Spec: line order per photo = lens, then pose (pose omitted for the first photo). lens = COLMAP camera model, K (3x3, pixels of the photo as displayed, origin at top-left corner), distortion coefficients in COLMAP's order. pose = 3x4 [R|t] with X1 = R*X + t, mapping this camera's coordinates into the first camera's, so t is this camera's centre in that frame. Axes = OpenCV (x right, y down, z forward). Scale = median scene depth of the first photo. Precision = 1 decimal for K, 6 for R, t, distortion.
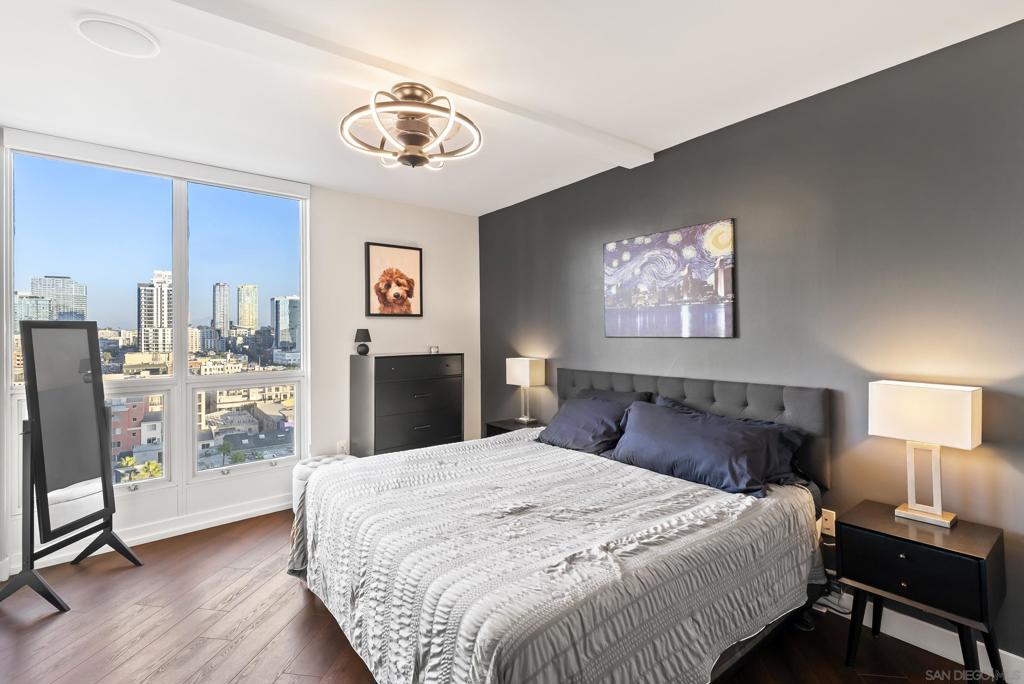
lens RADIAL K [[464.2, 0, 521.1], [0, 464.2, 333.9], [0, 0, 1]] dist [0.000747, 0.000309]
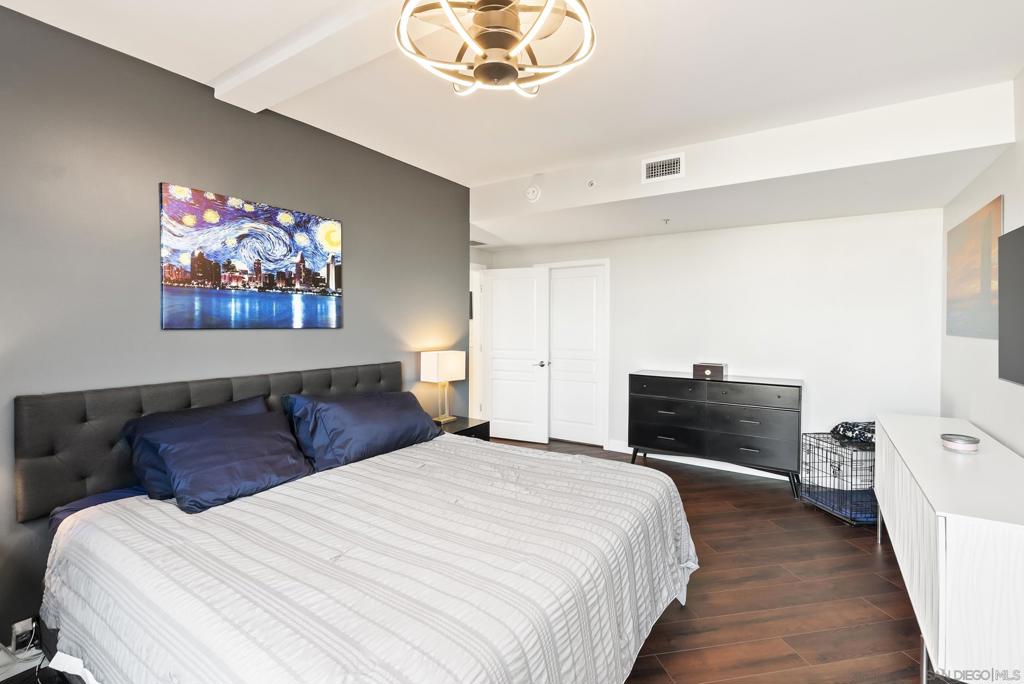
lens RADIAL K [[464.2, 0, 511.4], [0, 464.2, 334.4], [0, 0, 1]] dist [0.000747, 0.000309]
pose [[-0.325718, -0.014731, 0.945352, -0.677677], [0.005074, 0.999837, 0.017328, 0.006160], [-0.945453, 0.010441, -0.325590, 0.890581]]
